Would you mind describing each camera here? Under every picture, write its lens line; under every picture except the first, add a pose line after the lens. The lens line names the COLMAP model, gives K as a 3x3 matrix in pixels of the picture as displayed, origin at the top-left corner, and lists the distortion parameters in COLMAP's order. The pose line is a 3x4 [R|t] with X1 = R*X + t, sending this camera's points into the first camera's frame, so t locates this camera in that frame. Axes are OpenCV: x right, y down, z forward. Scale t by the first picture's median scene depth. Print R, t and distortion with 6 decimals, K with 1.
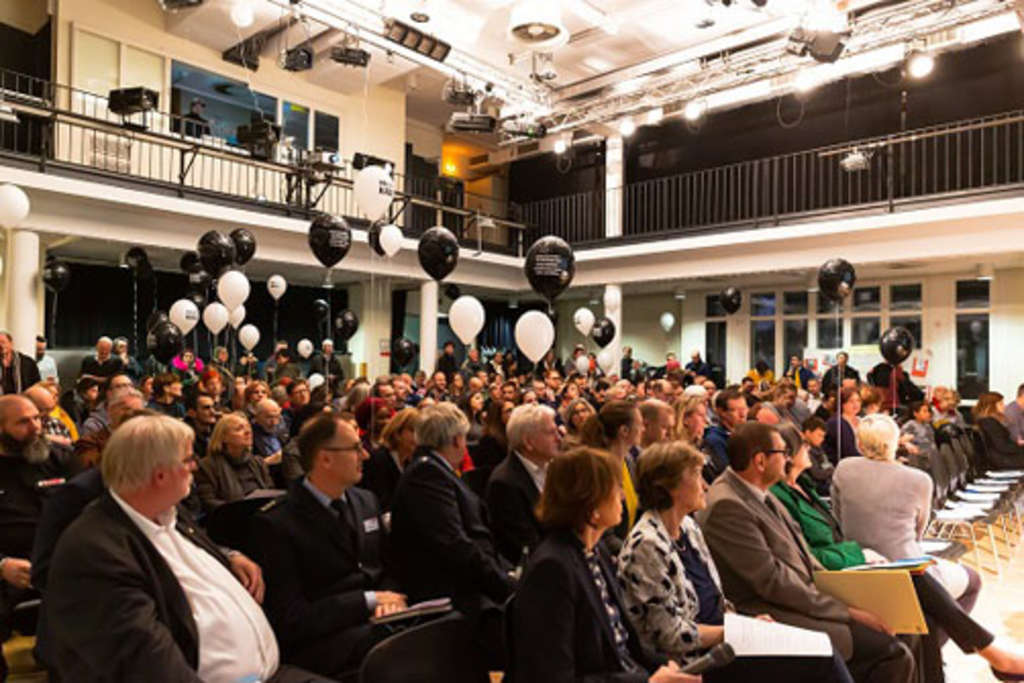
lens RADIAL K [[703.2, 0, 512.0], [0, 703.2, 341.5], [0, 0, 1]] dist [0.001778, 0.002130]
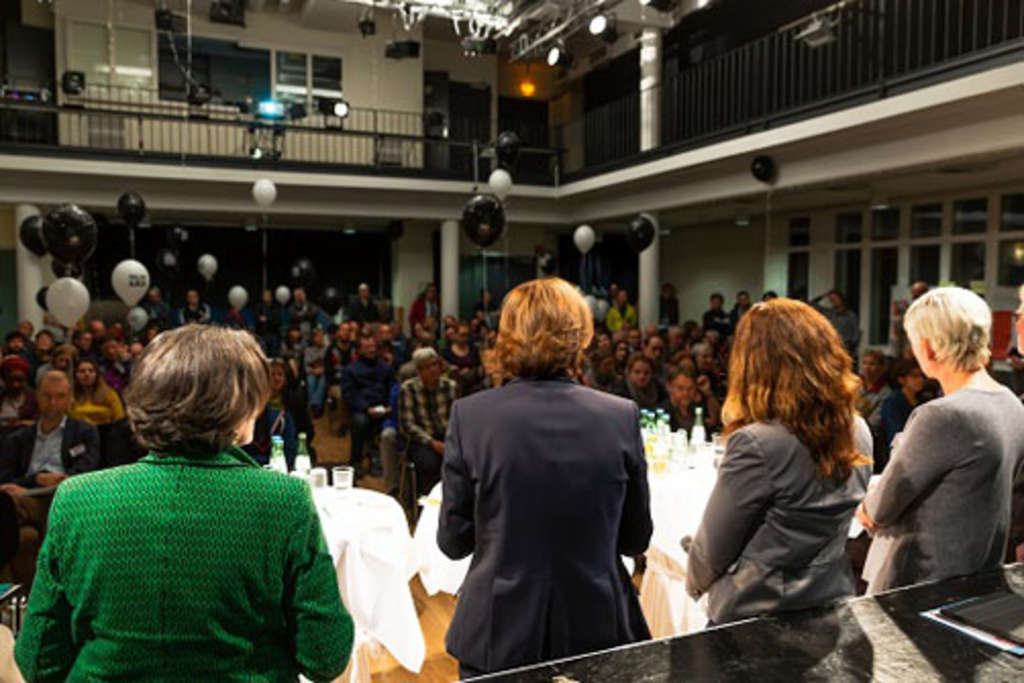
lens RADIAL K [[760.2, 0, 512.0], [0, 760.2, 341.5], [0, 0, 1]] dist [-0.029731, -0.003506]
pose [[0.907947, 0.016519, -0.418759, 0.425501], [0.022859, 0.995783, 0.088842, -0.014124], [0.418460, -0.090236, 0.903741, 0.116152]]
